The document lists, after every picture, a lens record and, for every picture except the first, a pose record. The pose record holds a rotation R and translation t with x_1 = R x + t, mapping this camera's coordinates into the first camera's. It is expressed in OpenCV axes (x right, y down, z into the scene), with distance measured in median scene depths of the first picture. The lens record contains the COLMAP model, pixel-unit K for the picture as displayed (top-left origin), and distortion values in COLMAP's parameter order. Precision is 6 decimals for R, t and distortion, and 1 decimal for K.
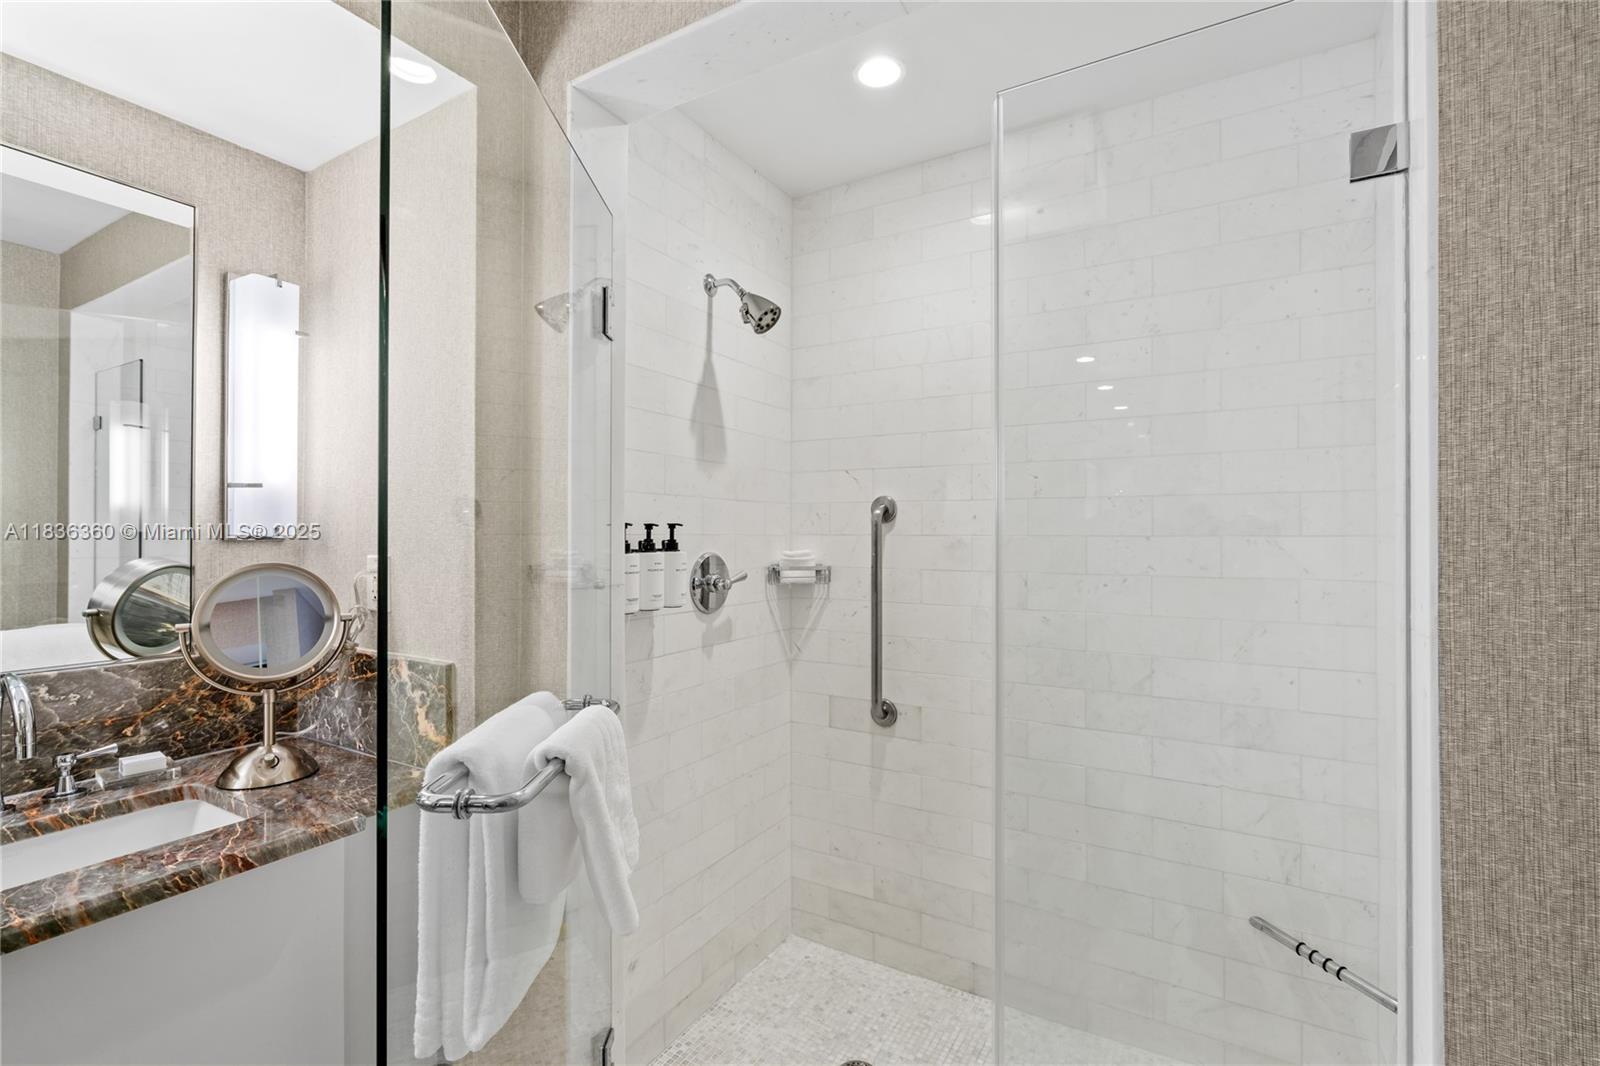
lens RADIAL K [[726.9, 0, 782.6], [0, 726.9, 529.9], [0, 0, 1]] dist [-0.002822, 0.002540]
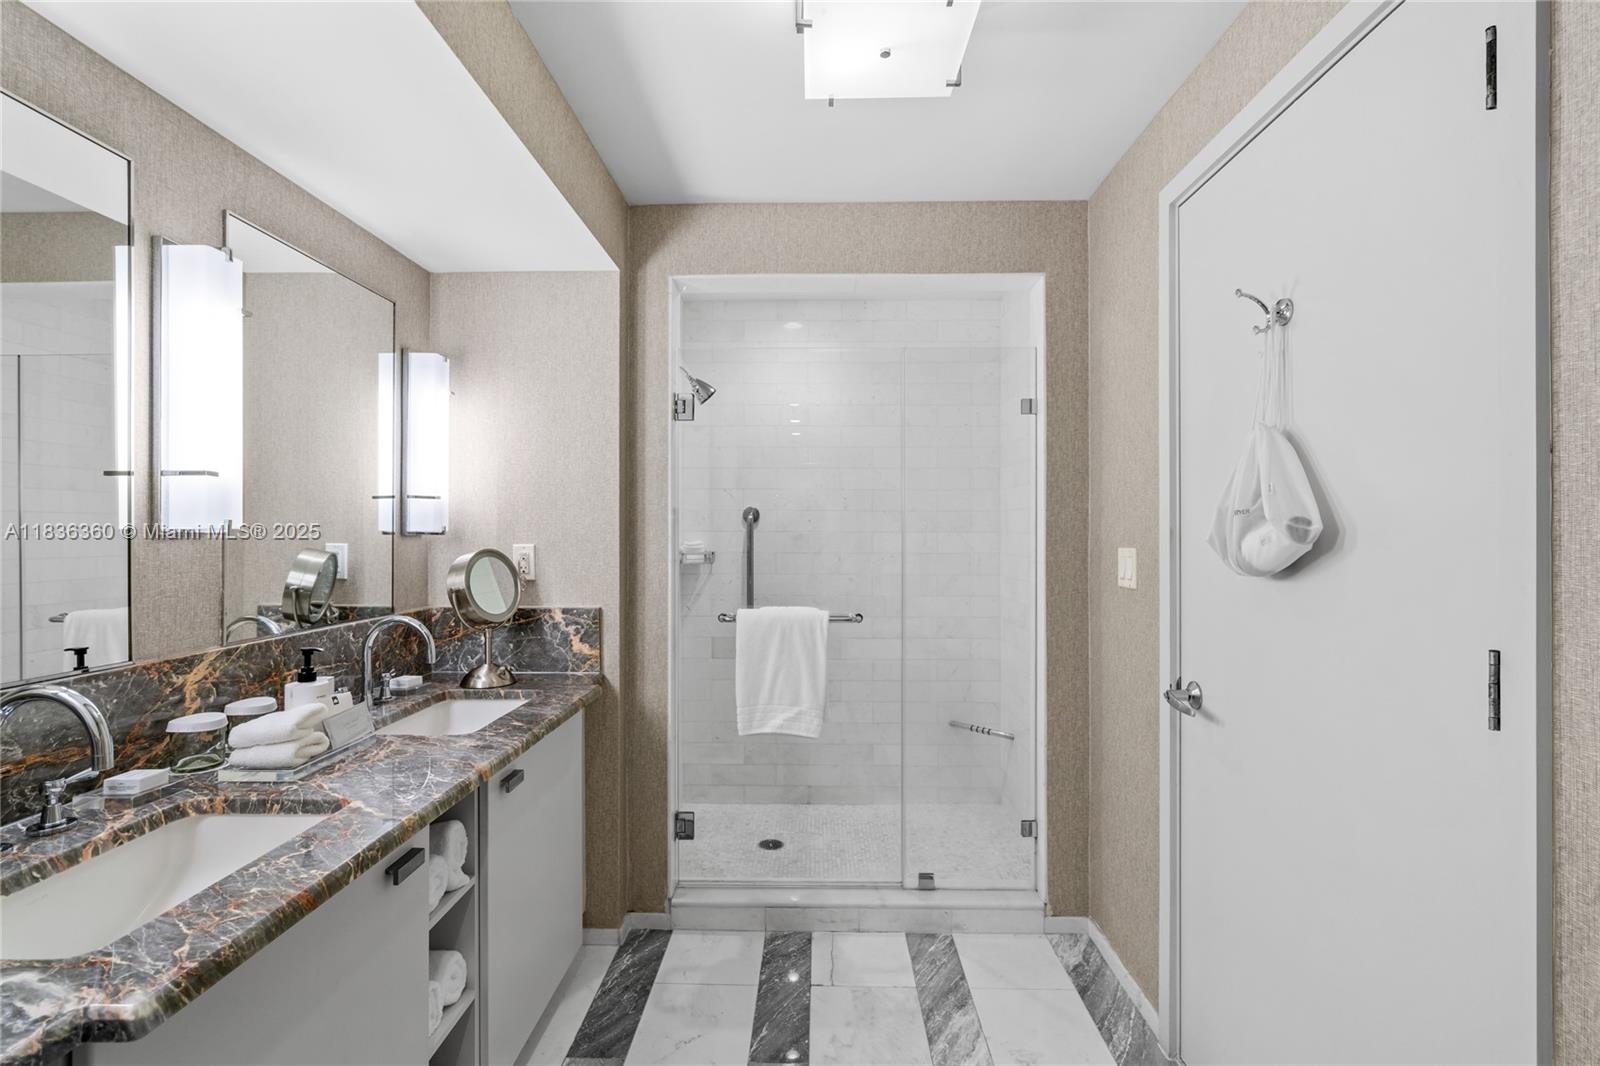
lens RADIAL K [[726.9, 0, 793.1], [0, 726.9, 530.6], [0, 0, 1]] dist [-0.002822, 0.002540]
pose [[0.878889, 0.000703, 0.477026, -0.831626], [-0.003904, 0.999976, 0.005718, -0.006074], [-0.477010, -0.006887, 0.878871, -0.669069]]
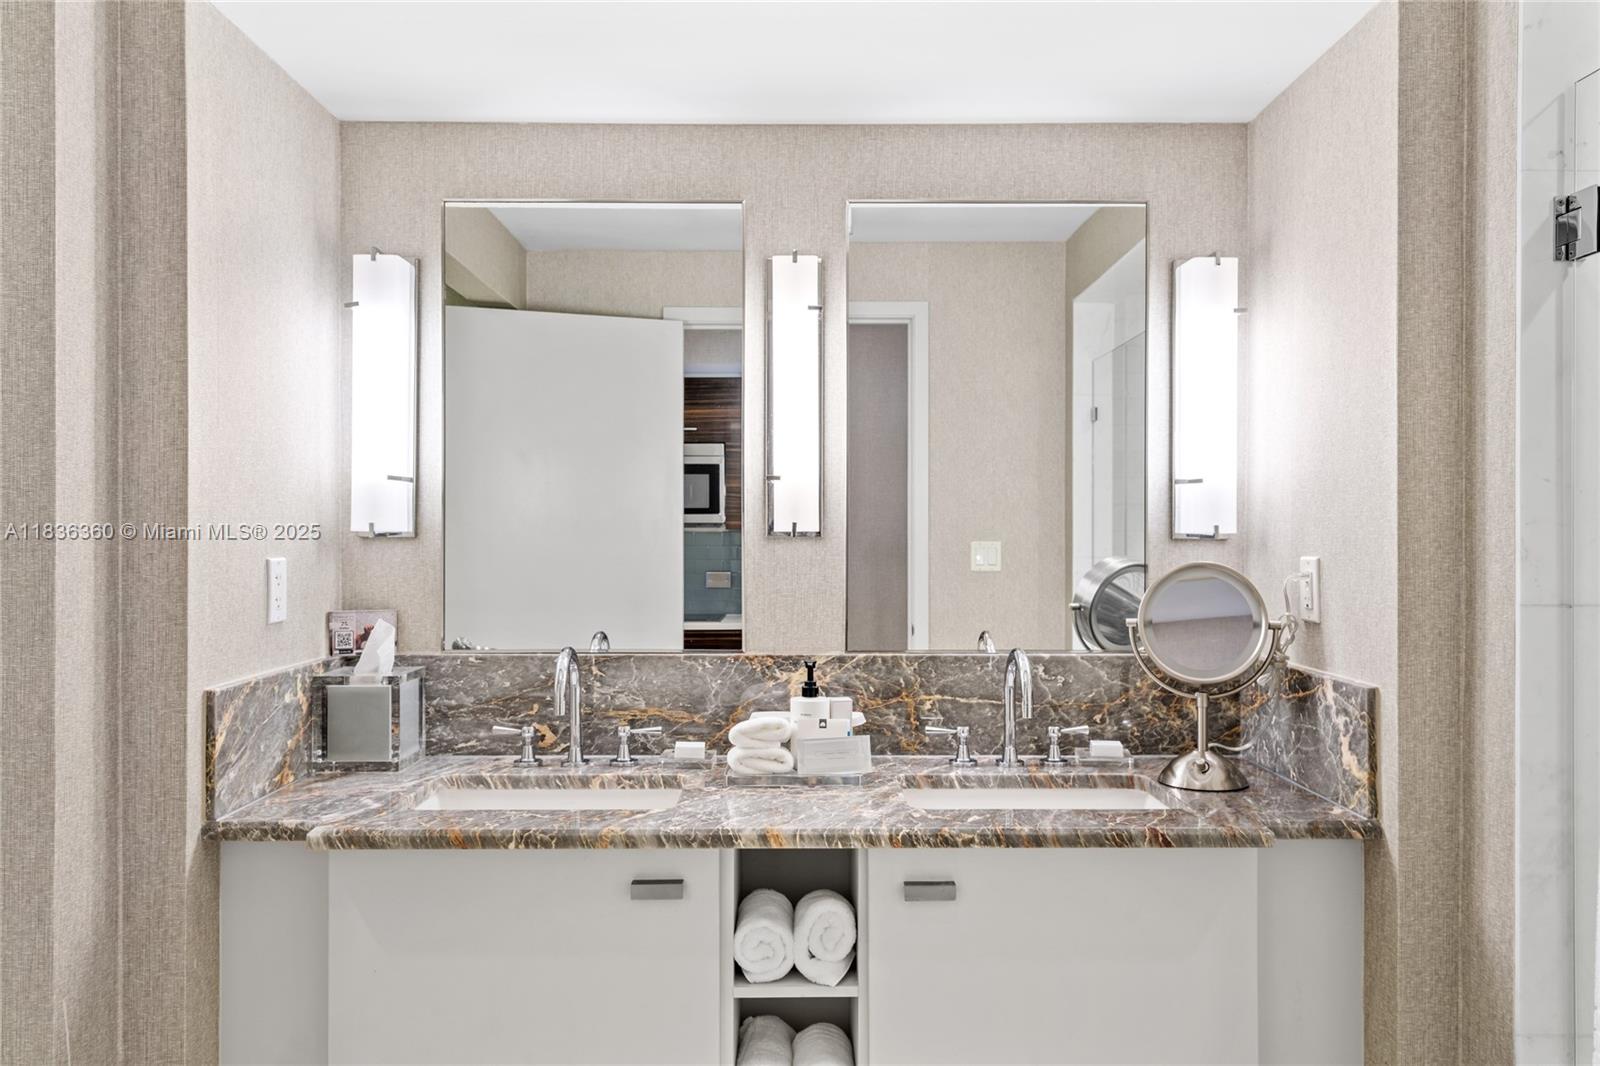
lens RADIAL K [[1213.8, 0, 816.1], [0, 1213.8, 523.1], [0, 0, 1]] dist [0.004835, 0.017808]
pose [[0.520663, -0.004834, -0.853749, 0.389130], [0.008614, 0.999963, -0.000409, -0.010024], [0.853719, -0.007142, 0.520685, -0.264433]]
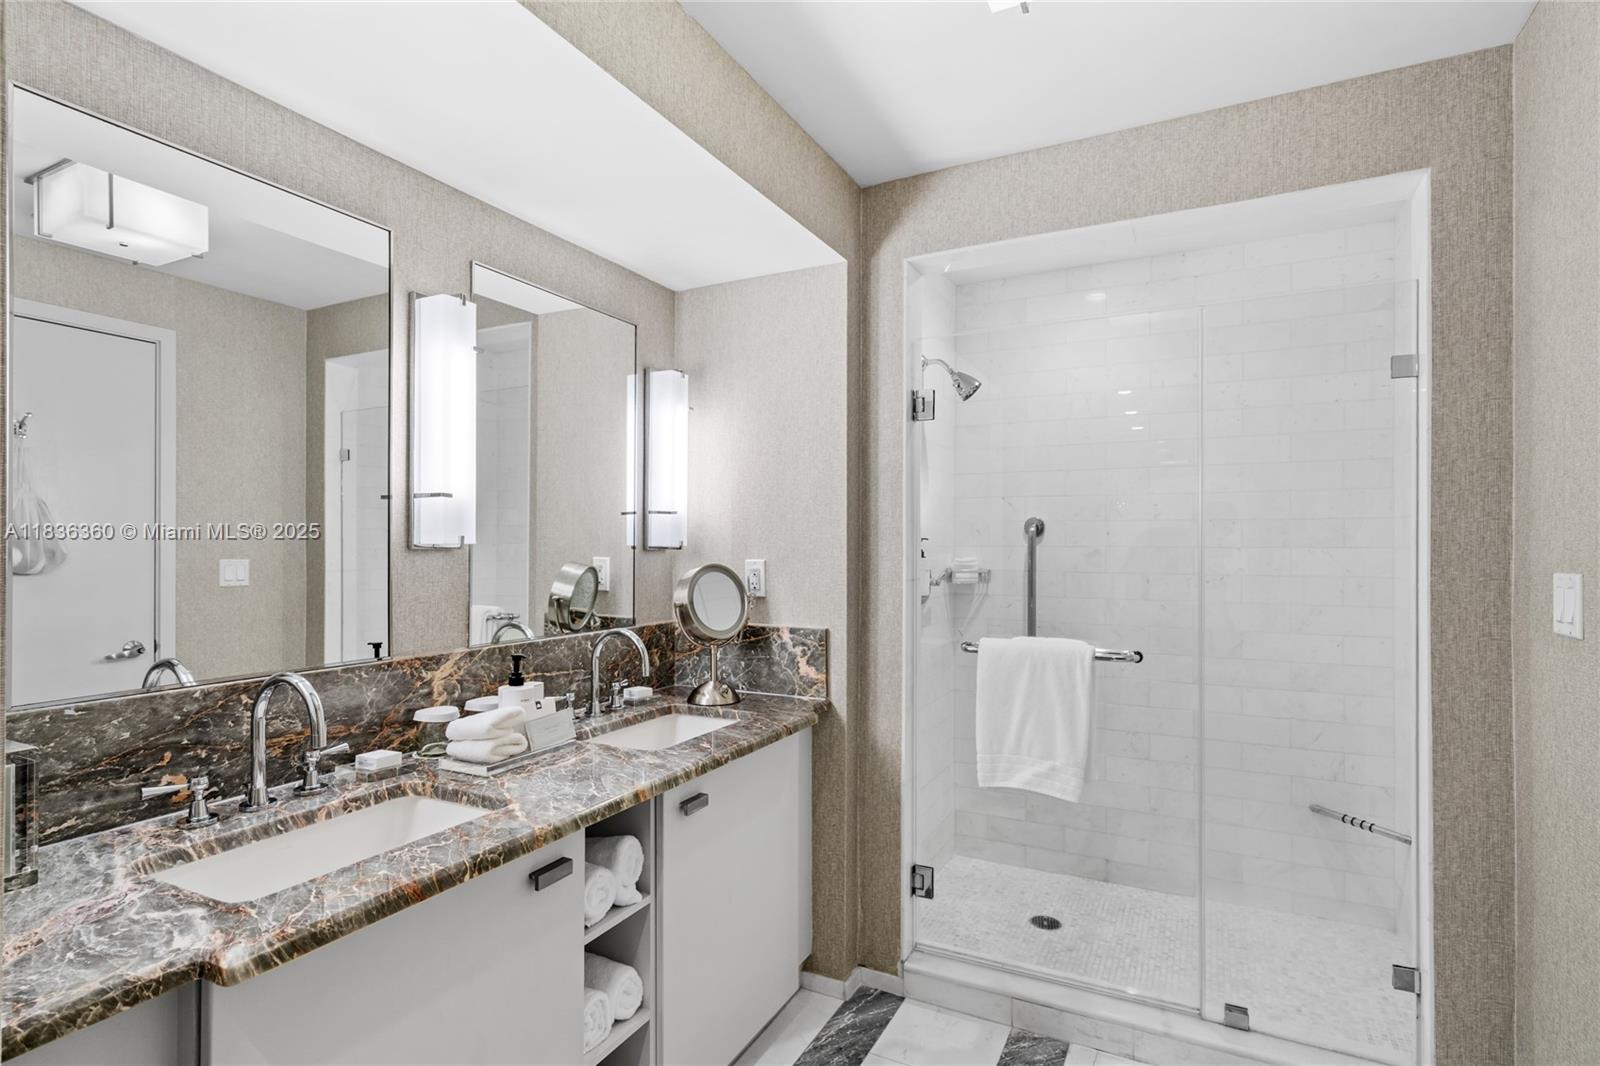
lens RADIAL K [[790.6, 0, 793.3], [0, 790.6, 543.3], [0, 0, 1]] dist [0.003016, 0.003799]
pose [[0.998644, 0.001289, 0.052051, -0.591448], [-0.001496, 0.999991, 0.003935, -0.006089], [-0.052046, -0.004007, 0.998637, -0.667543]]
